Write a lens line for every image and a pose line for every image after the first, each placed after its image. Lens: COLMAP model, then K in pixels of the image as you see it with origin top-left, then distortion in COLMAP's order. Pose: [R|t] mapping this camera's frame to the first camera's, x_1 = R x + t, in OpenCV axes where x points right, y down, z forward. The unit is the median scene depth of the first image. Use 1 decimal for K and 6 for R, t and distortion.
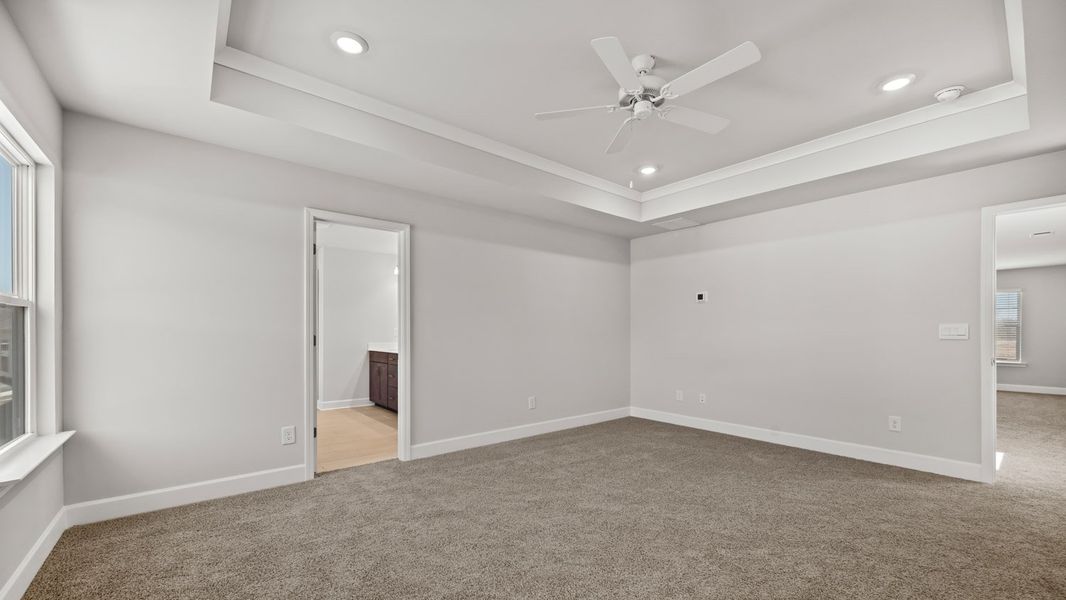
lens RADIAL K [[422.6, 0, 532.8], [0, 422.6, 330.7], [0, 0, 1]] dist [0.000563, -0.000288]
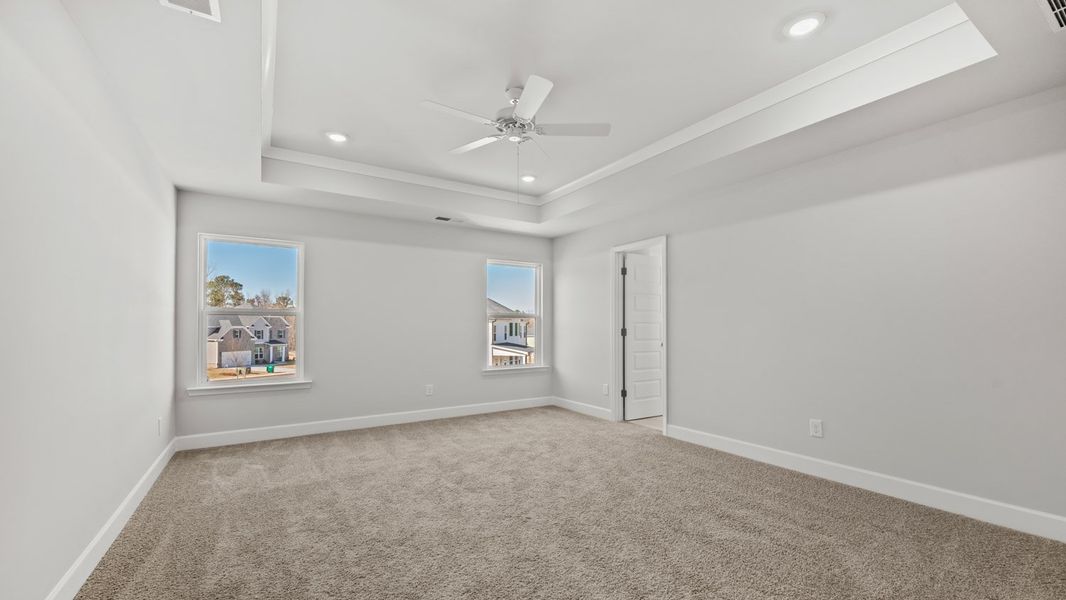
lens RADIAL K [[422.6, 0, 532.8], [0, 422.6, 330.7], [0, 0, 1]] dist [0.000563, -0.000288]
pose [[-0.120381, 0.004895, -0.992716, 0.897012], [0.002567, 0.999986, 0.004620, 0.007228], [0.992724, -0.001992, -0.120392, 0.757441]]
